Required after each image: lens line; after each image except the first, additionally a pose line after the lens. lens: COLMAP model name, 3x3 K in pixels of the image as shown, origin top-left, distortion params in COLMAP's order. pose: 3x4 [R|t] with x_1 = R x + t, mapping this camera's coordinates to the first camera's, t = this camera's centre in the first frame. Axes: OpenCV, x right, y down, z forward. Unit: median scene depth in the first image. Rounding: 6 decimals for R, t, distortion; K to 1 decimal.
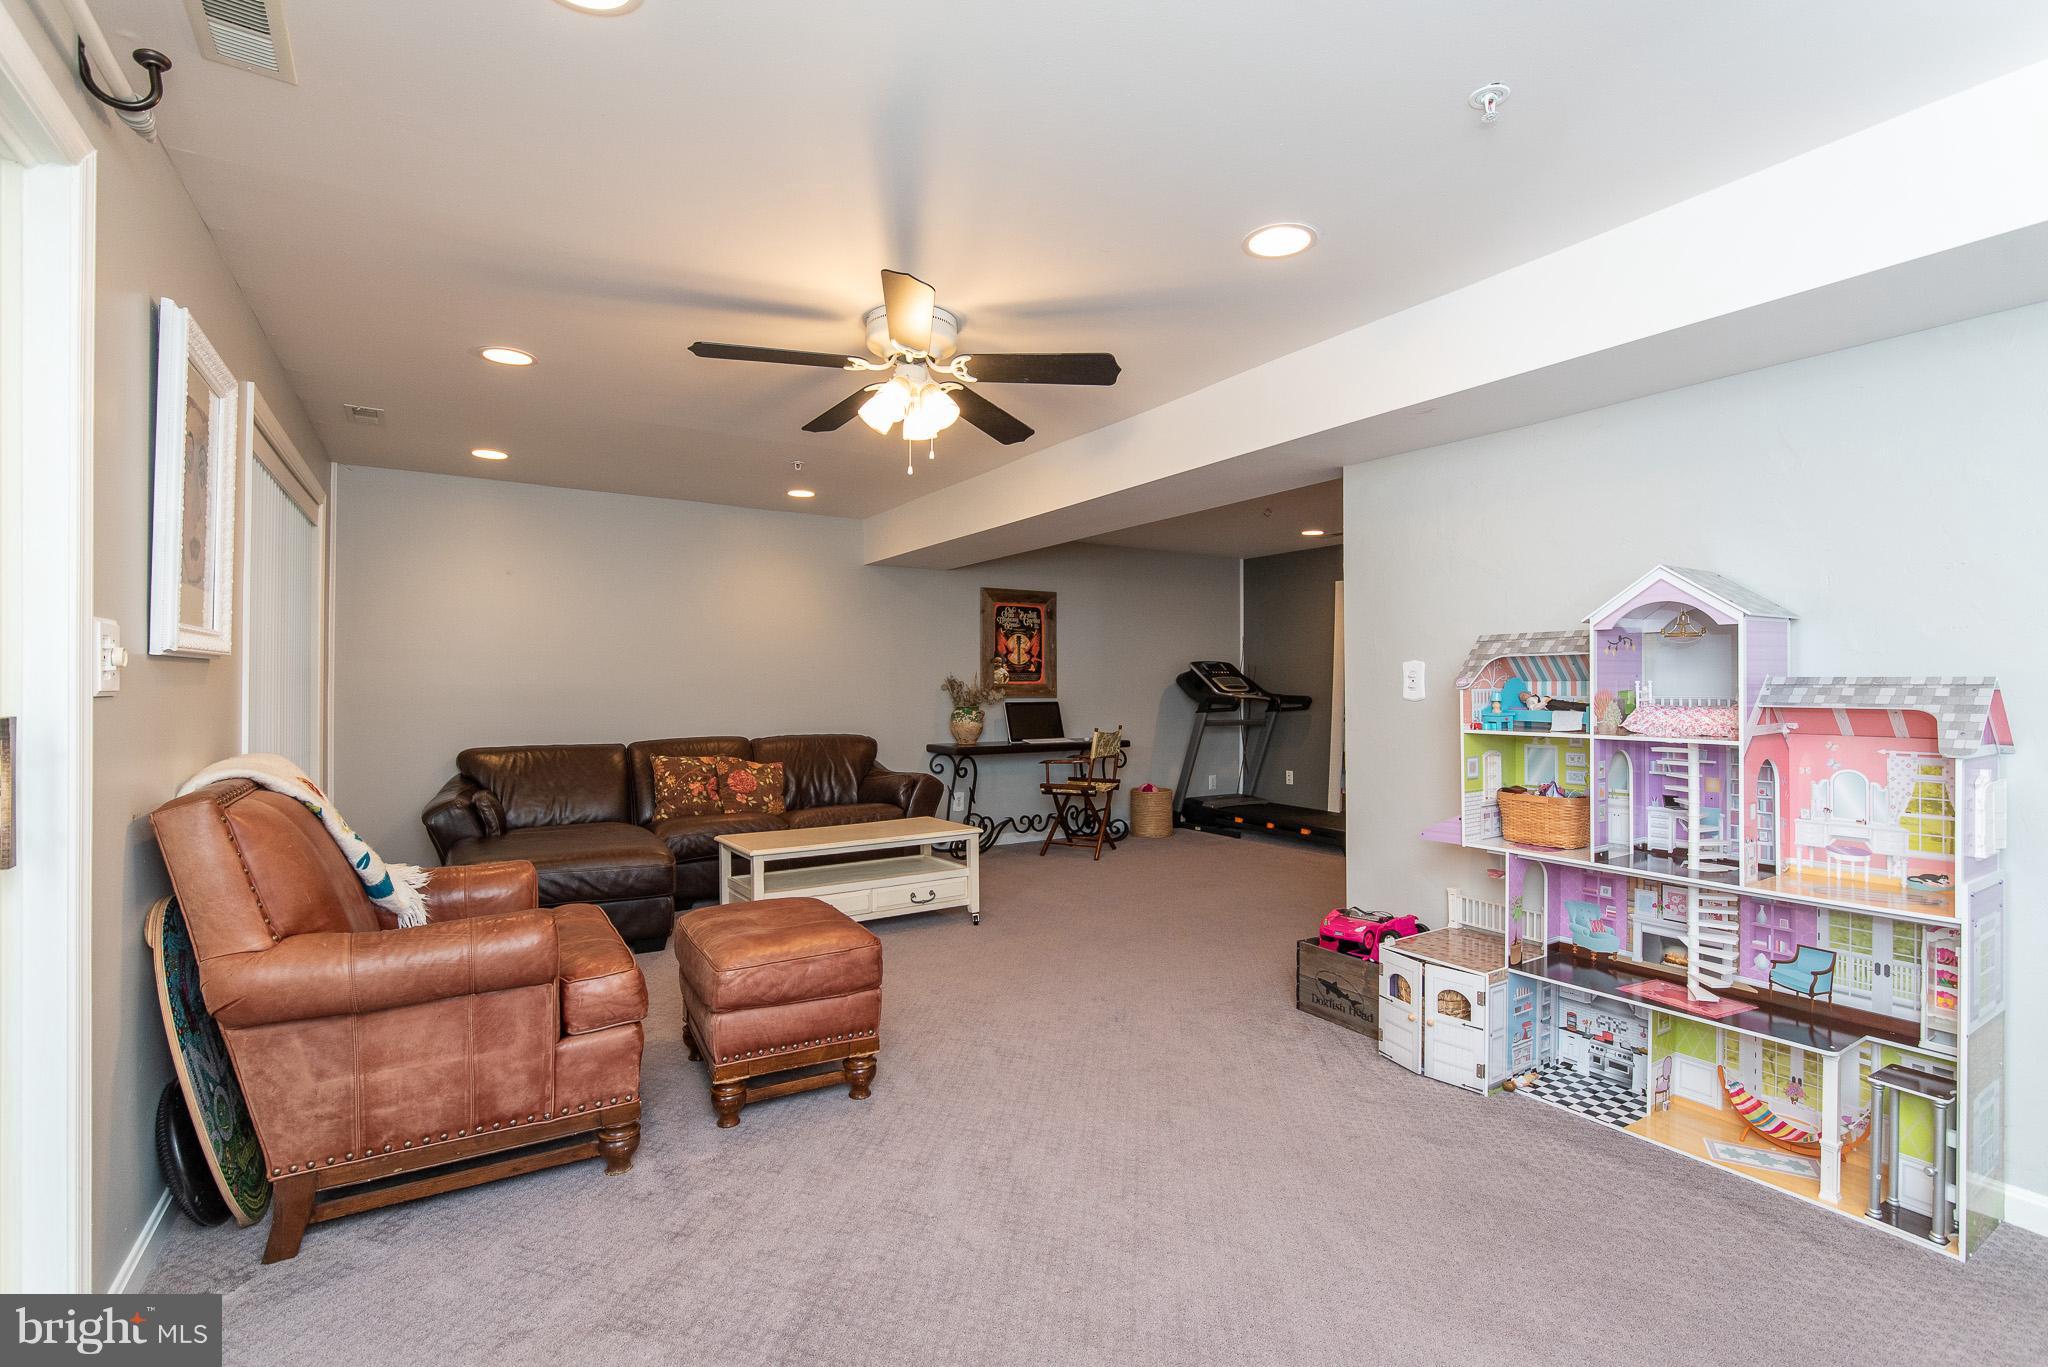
lens RADIAL K [[937.9, 0, 1018.3], [0, 937.9, 678.6], [0, 0, 1]] dist [-0.001752, -0.000143]
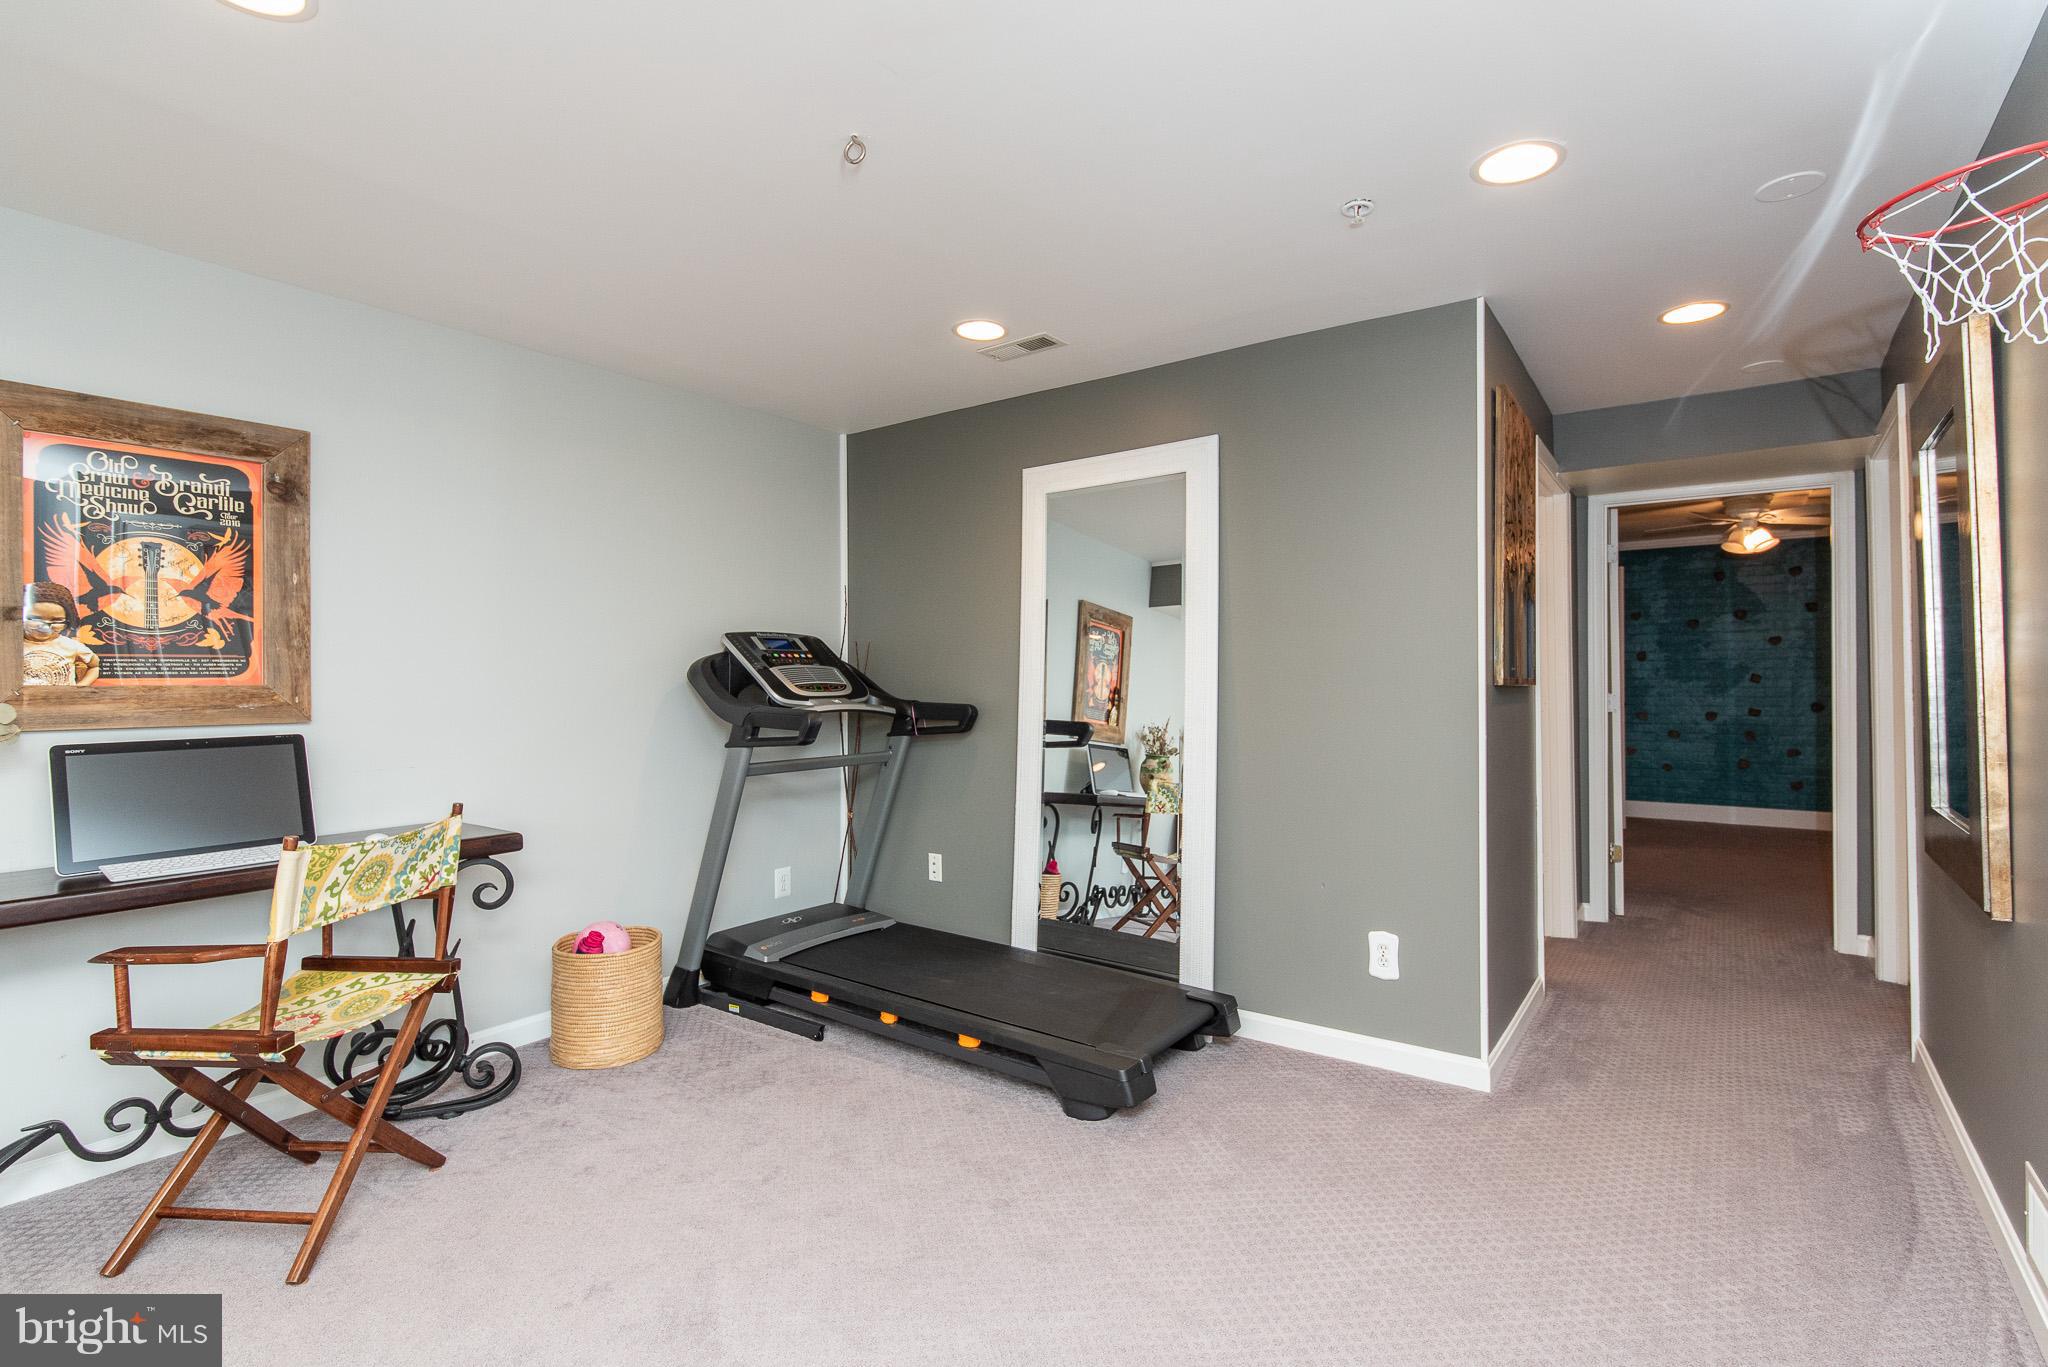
lens RADIAL K [[937.9, 0, 1023.7], [0, 937.9, 675.2], [0, 0, 1]] dist [-0.001752, -0.000143]
pose [[0.934059, -0.006714, 0.357056, 0.170524], [0.006516, 0.999977, 0.001757, 0.003397], [-0.357059, 0.000685, 0.934081, 0.566495]]
